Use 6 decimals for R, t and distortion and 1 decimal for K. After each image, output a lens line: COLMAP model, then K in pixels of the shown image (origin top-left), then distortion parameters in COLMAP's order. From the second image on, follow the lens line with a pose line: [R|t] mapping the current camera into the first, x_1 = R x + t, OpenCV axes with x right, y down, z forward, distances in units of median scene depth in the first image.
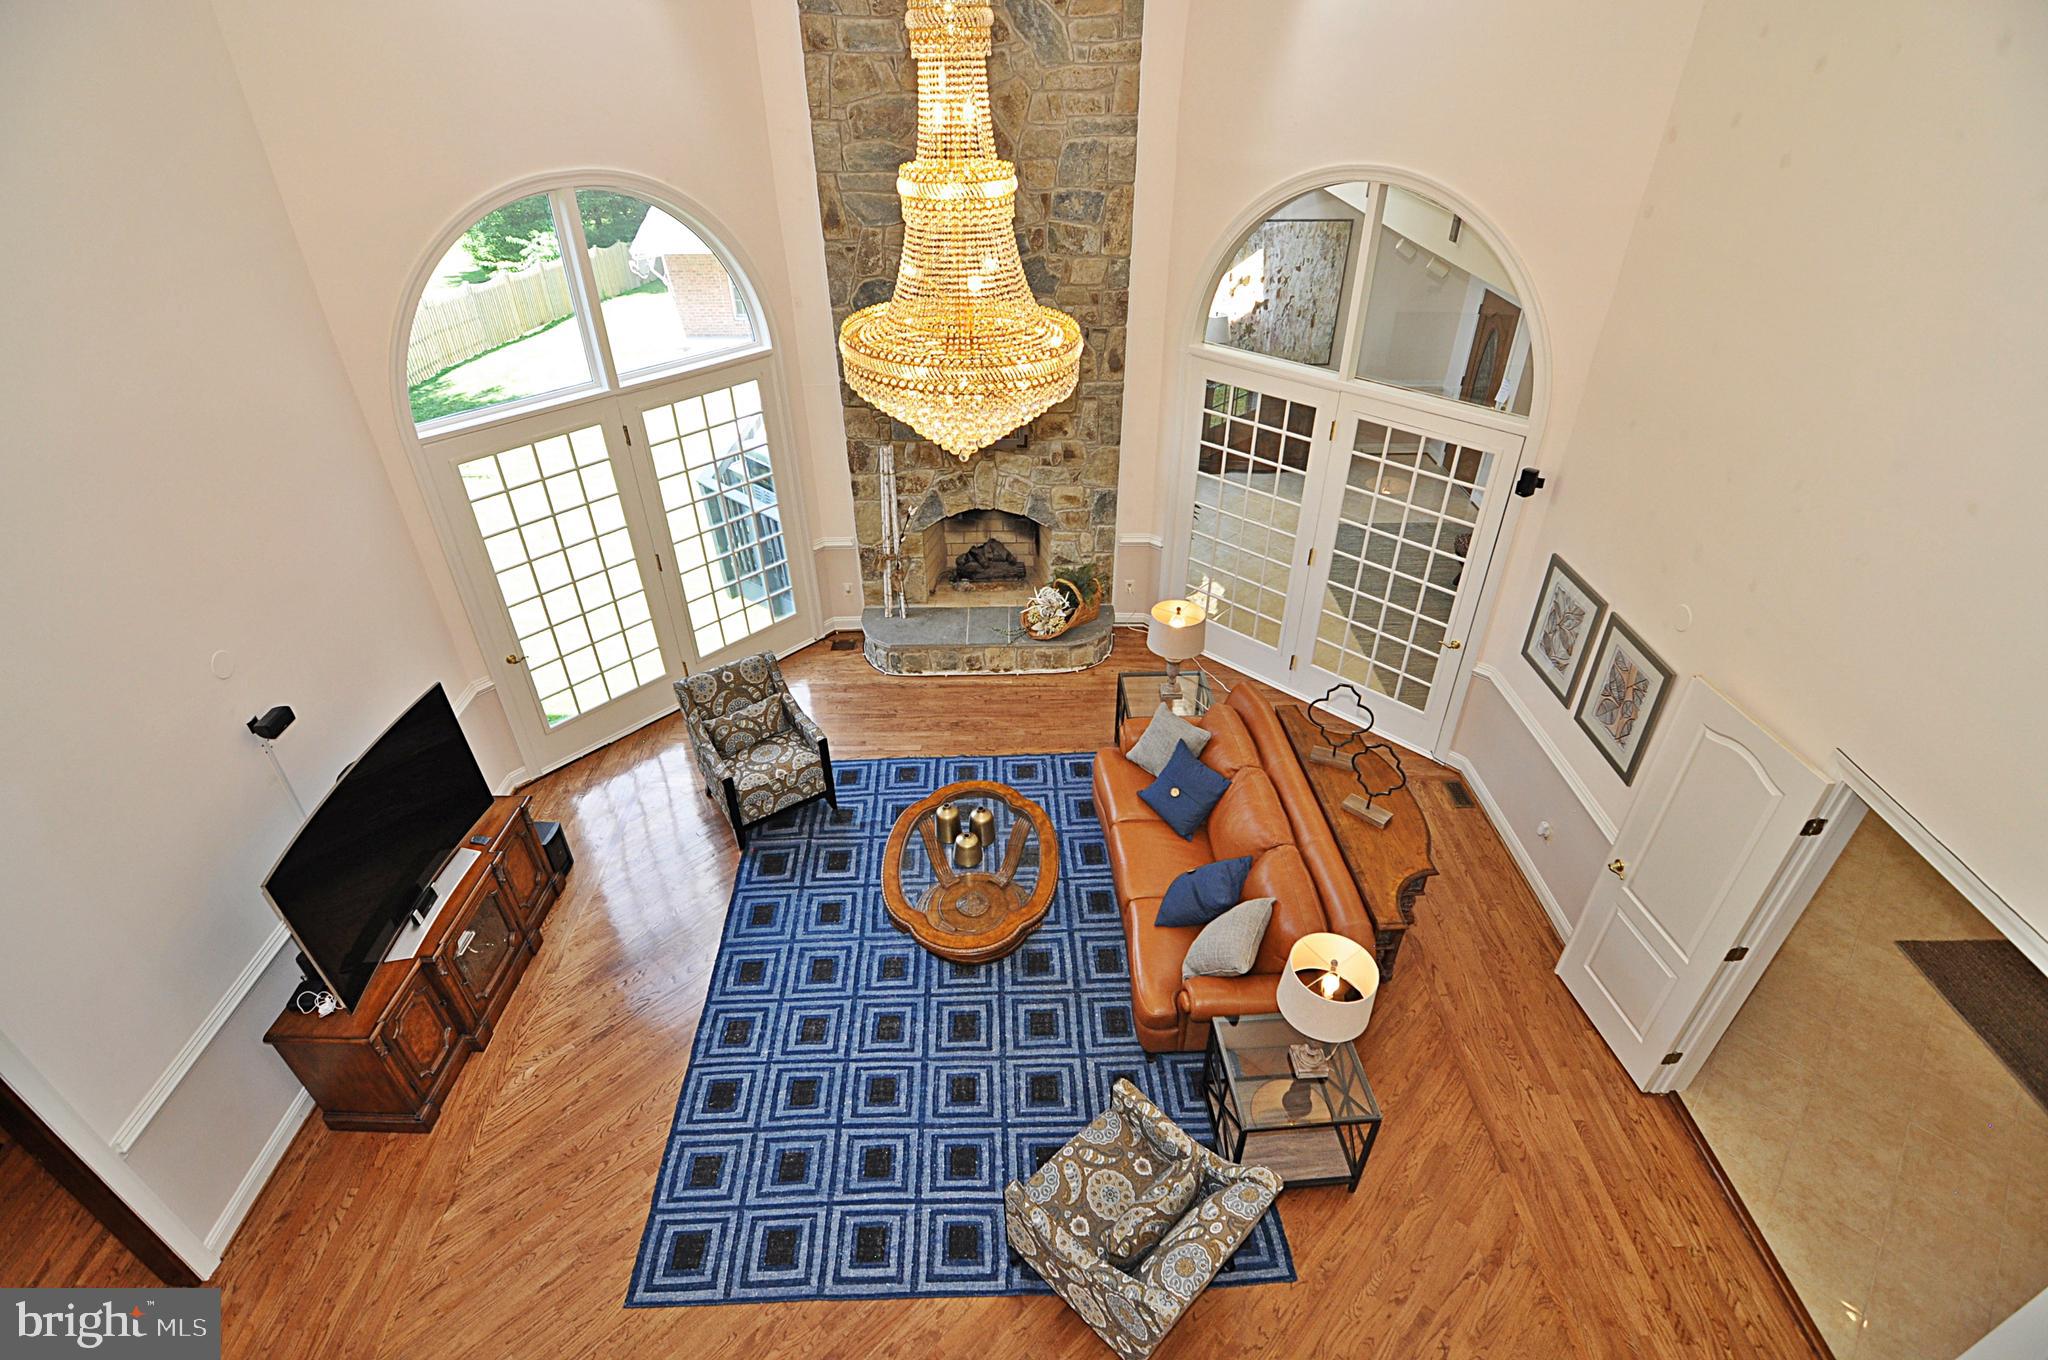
lens RADIAL K [[989.8, 0, 1036.2], [0, 989.8, 680.9], [0, 0, 1]] dist [0.001256, -0.016984]
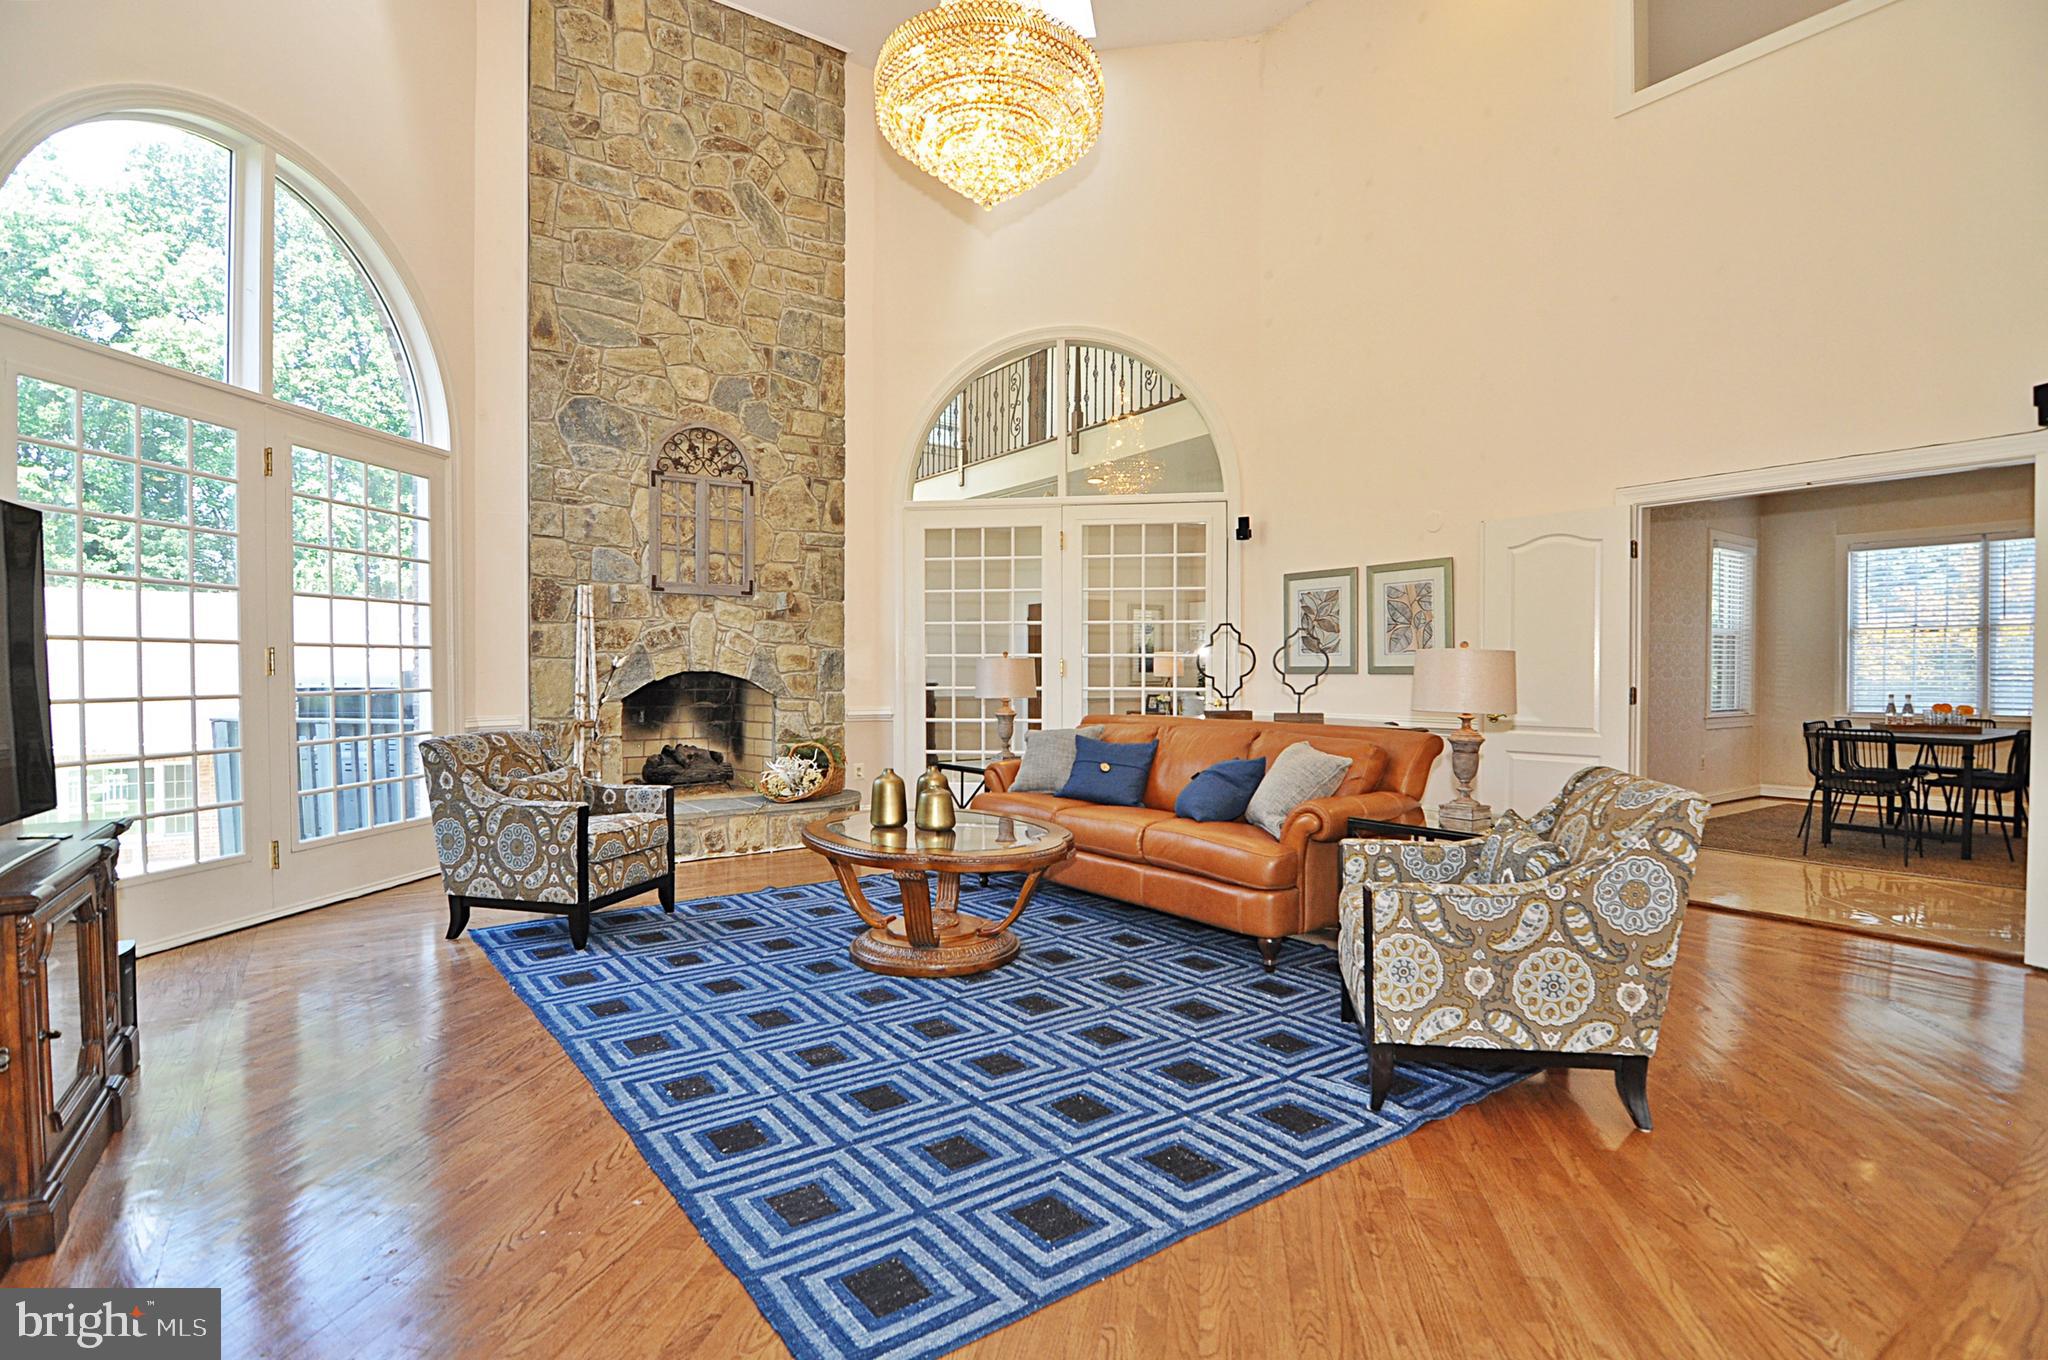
lens RADIAL K [[989.8, 0, 1036.2], [0, 989.8, 680.9], [0, 0, 1]] dist [0.001256, -0.016984]
pose [[0.823632, -0.004777, 0.567104, -0.446676], [0.320085, 0.829387, -0.457889, 0.474472], [-0.468161, 0.558654, 0.684639, 0.428477]]
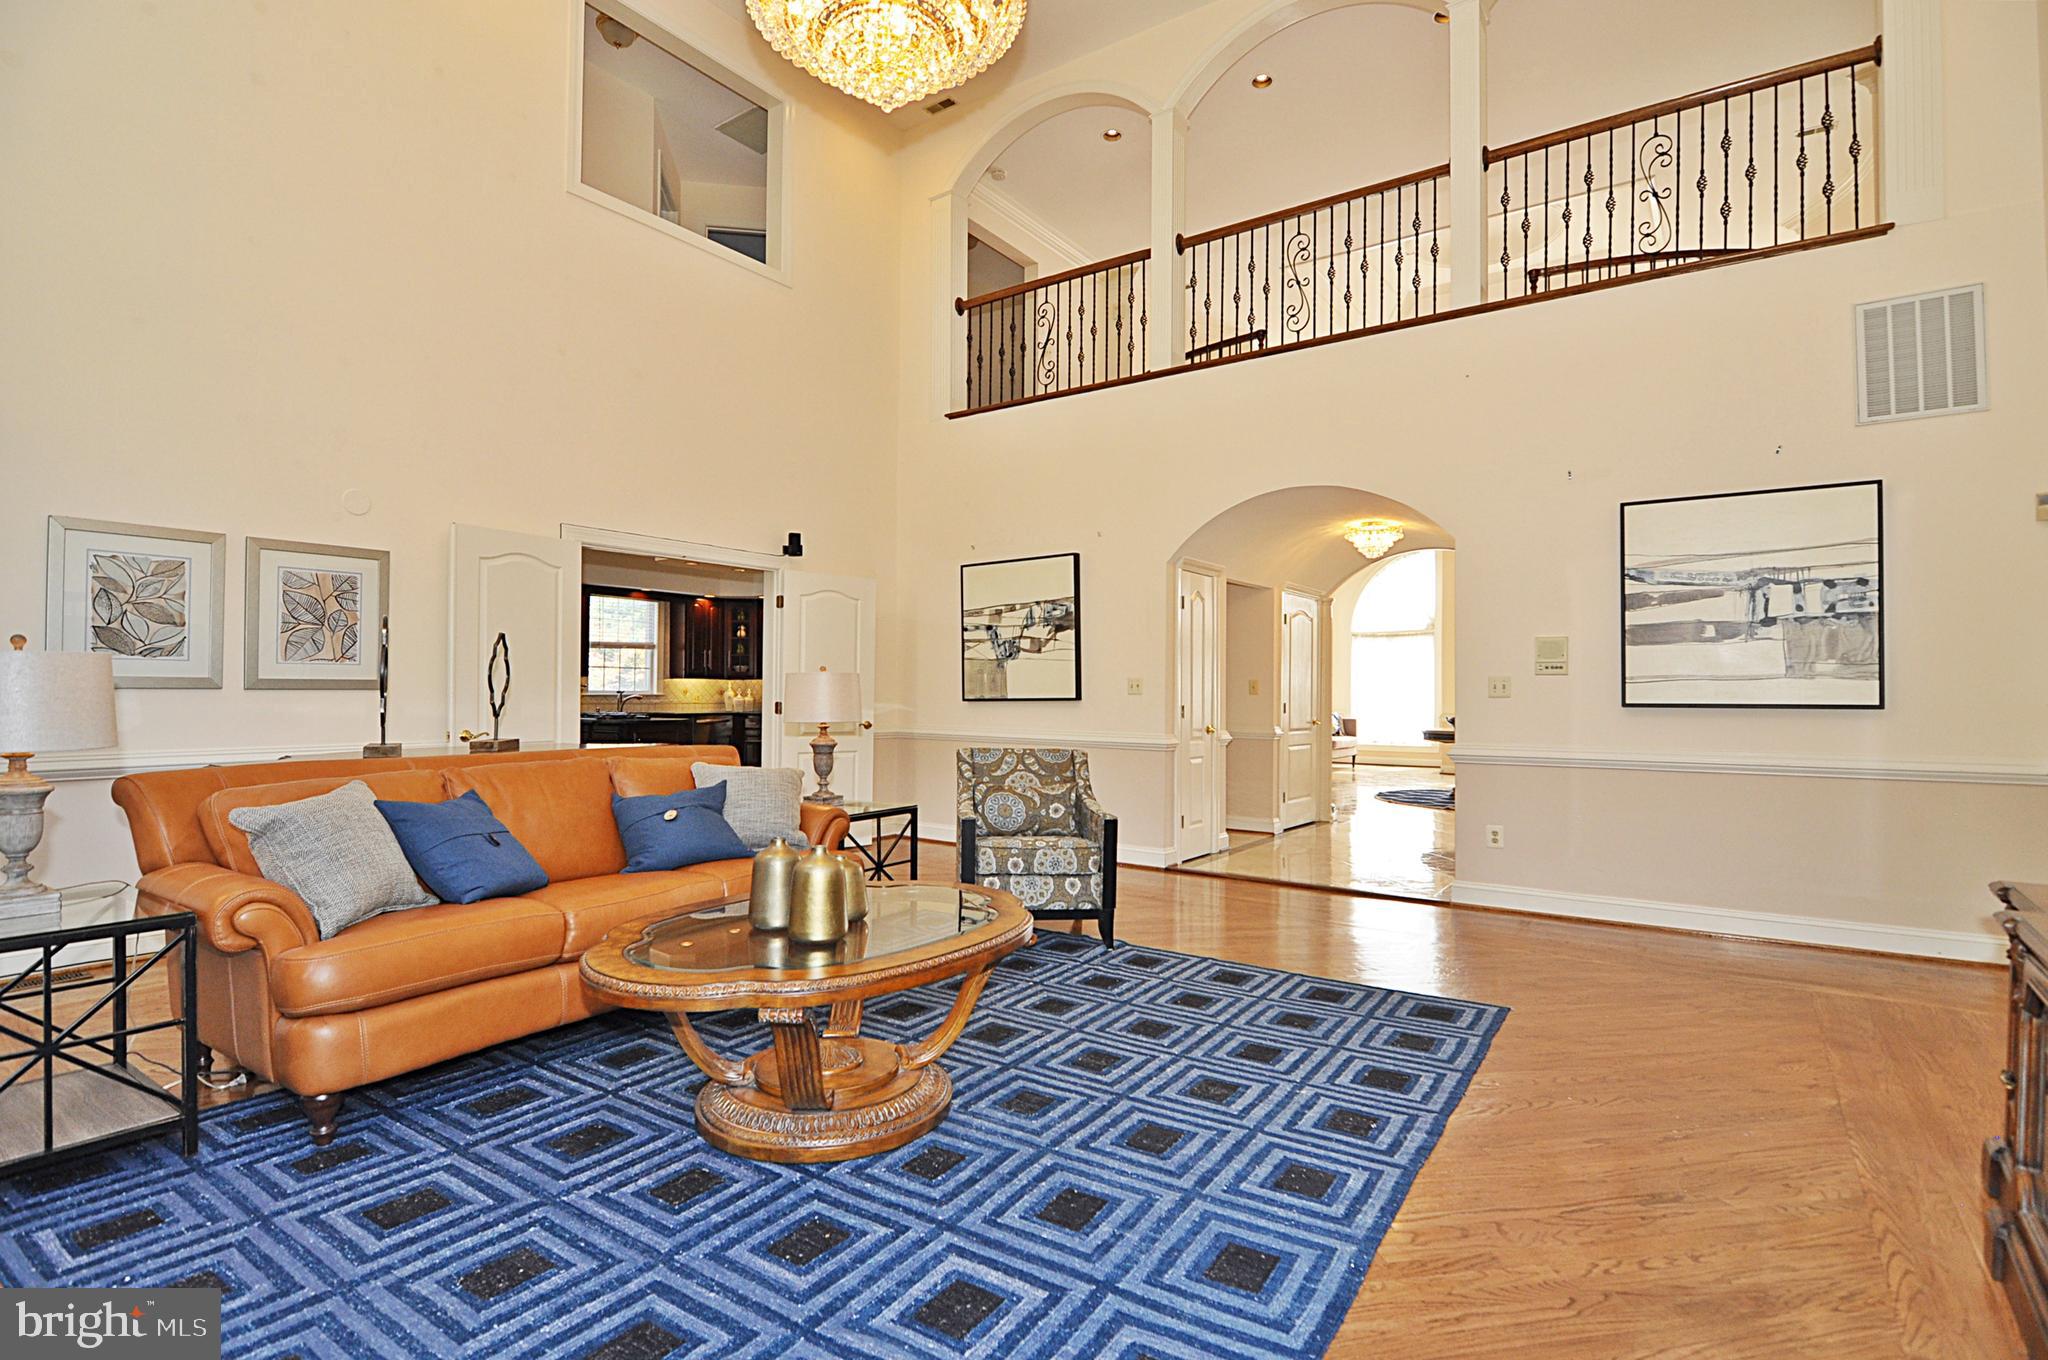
lens RADIAL K [[984.0, 0, 1024.7], [0, 984.0, 675.0], [0, 0, 1]] dist [0.000819, -0.011850]
pose [[-0.802456, 0.005188, 0.596689, -0.469900], [0.332399, 0.834333, 0.439772, -0.118537], [-0.495556, 0.551237, -0.671239, 1.294019]]
